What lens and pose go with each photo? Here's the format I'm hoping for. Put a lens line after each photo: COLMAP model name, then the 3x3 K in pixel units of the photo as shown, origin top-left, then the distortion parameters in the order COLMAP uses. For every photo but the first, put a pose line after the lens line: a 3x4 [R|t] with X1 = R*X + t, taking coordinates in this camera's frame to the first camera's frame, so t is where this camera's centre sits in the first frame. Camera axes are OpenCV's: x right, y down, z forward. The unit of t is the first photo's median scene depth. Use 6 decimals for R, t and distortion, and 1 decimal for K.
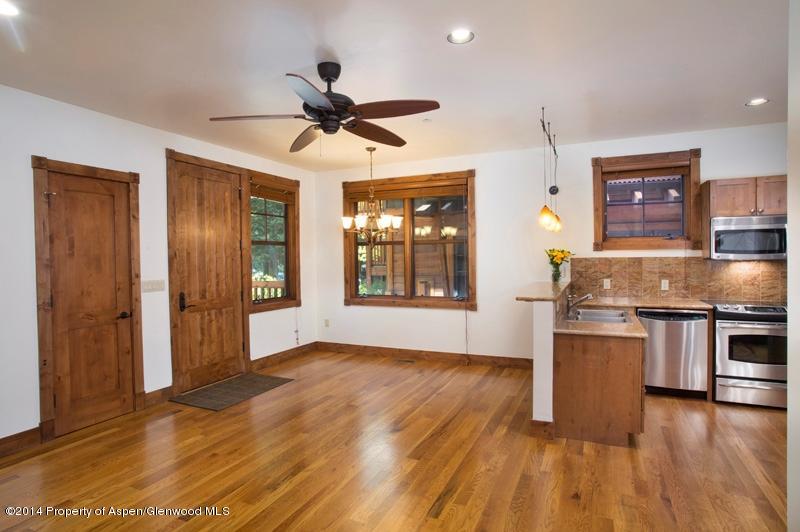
lens RADIAL K [[443.9, 0, 400.7], [0, 443.9, 264.7], [0, 0, 1]] dist [-0.000426, -0.000033]
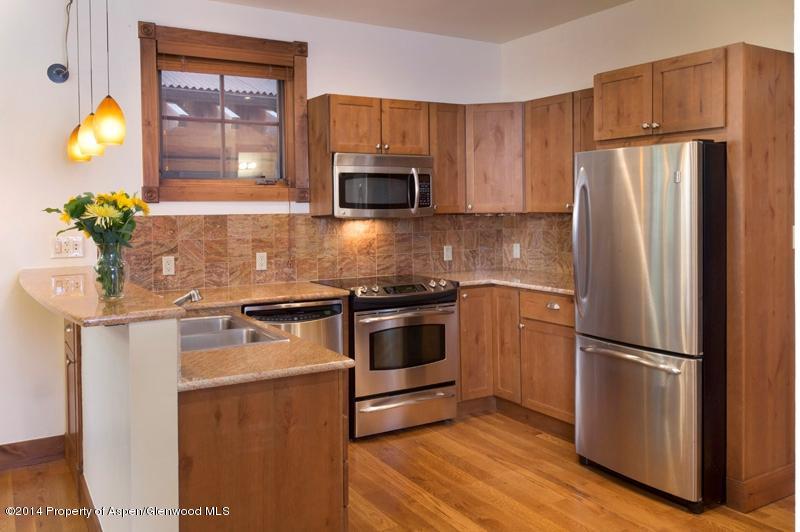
lens RADIAL K [[693.2, 0, 404.2], [0, 693.2, 215.2], [0, 0, 1]] dist [0.013305, 0.002022]
pose [[0.560632, -0.005928, 0.828044, -0.070484], [0.016593, 0.999854, -0.004076, -0.009373], [-0.827899, 0.016024, 0.560648, 0.341662]]
